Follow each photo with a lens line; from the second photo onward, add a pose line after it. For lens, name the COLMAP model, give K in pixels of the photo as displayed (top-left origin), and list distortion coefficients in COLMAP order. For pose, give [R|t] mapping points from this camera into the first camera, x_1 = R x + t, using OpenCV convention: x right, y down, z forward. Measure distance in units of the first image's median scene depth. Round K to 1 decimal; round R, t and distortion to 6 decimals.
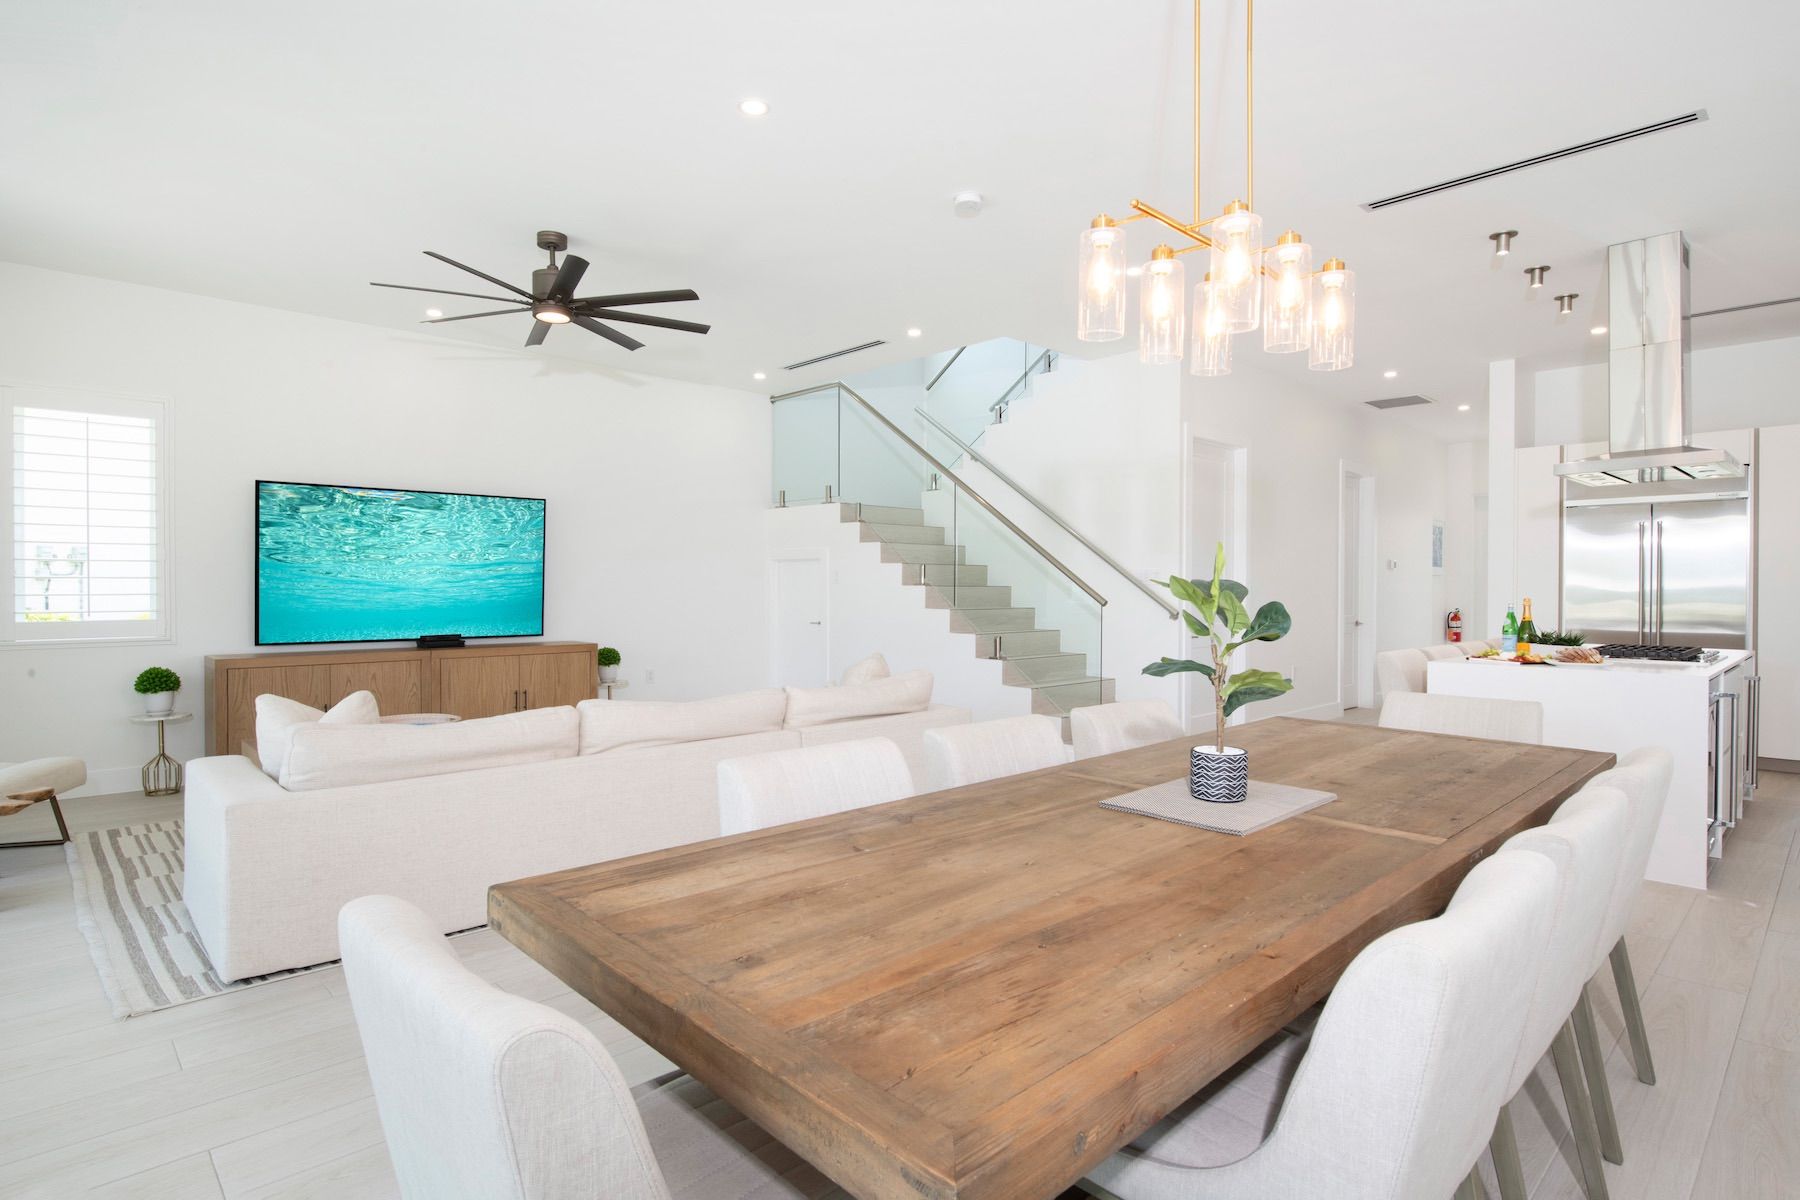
lens RADIAL K [[923.7, 0, 906.0], [0, 923.7, 577.8], [0, 0, 1]] dist [-0.000367, 0.000840]
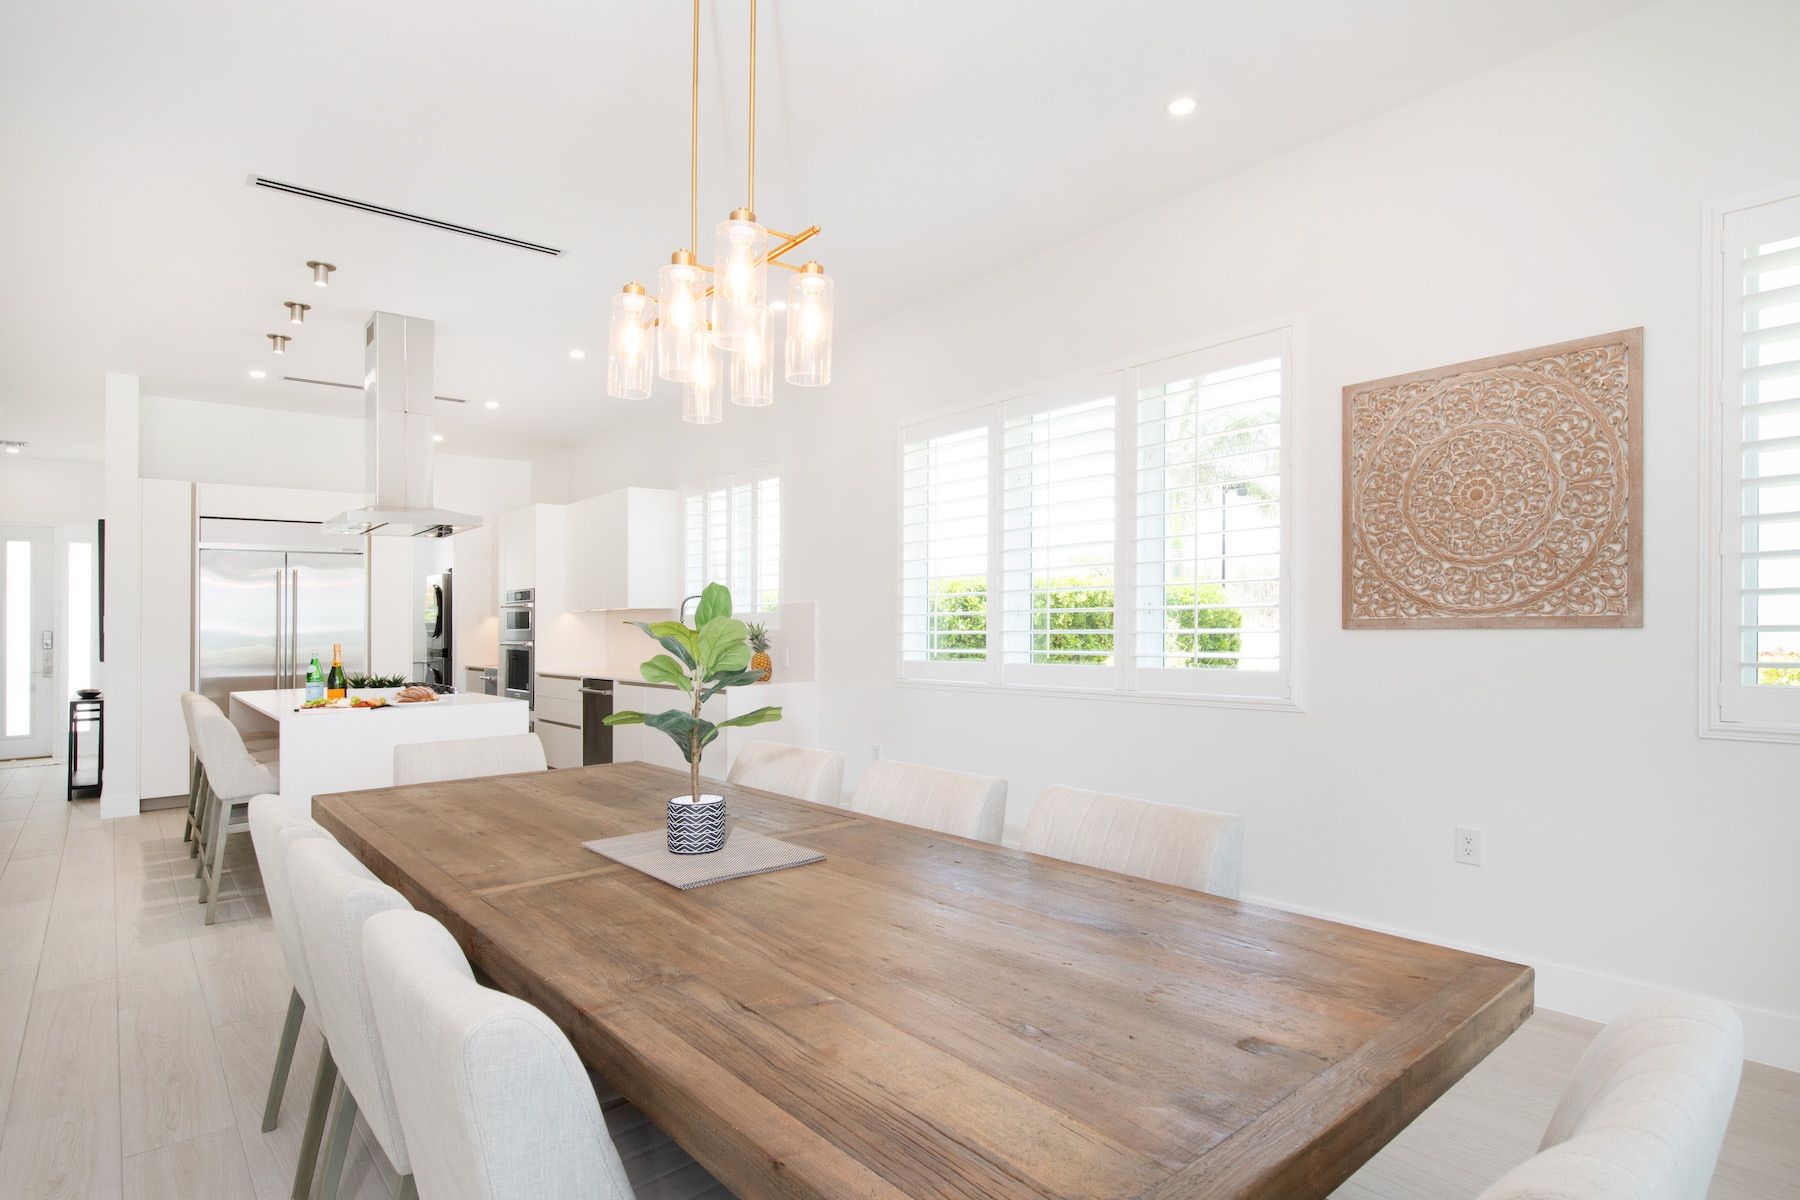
lens RADIAL K [[938.8, 0, 899.7], [0, 938.8, 626.1], [0, 0, 1]] dist [-0.001384, 0.000002]
pose [[0.062782, -0.010791, 0.997969, -0.617267], [0.010338, 0.999895, 0.010161, -0.000930], [-0.997974, 0.009679, 0.062887, 0.725560]]
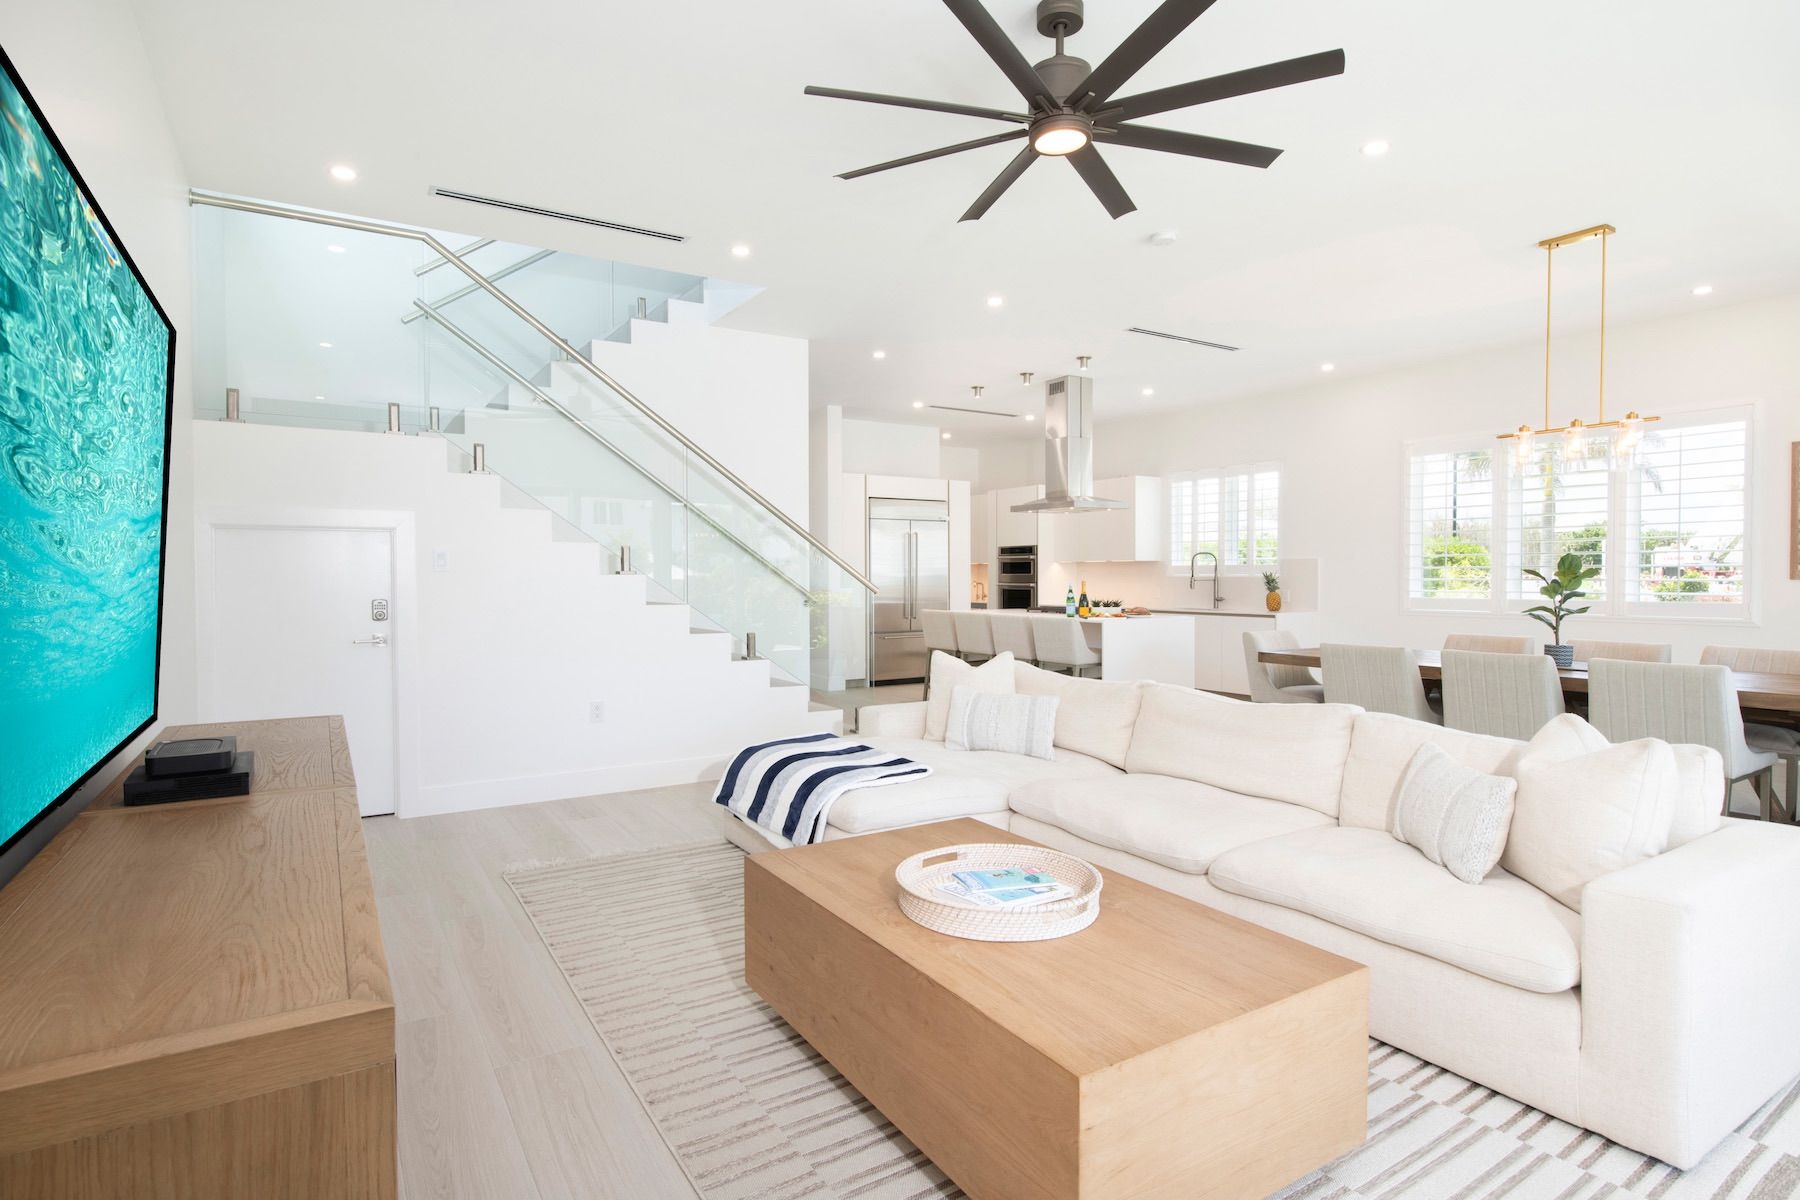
lens RADIAL K [[923.7, 0, 906.0], [0, 923.7, 577.8], [0, 0, 1]] dist [-0.000367, 0.000840]
pose [[0.194668, -0.008269, 0.980834, -2.167346], [-0.004246, 0.999948, 0.009273, 0.008790], [-0.980860, -0.005970, 0.194623, 2.102028]]
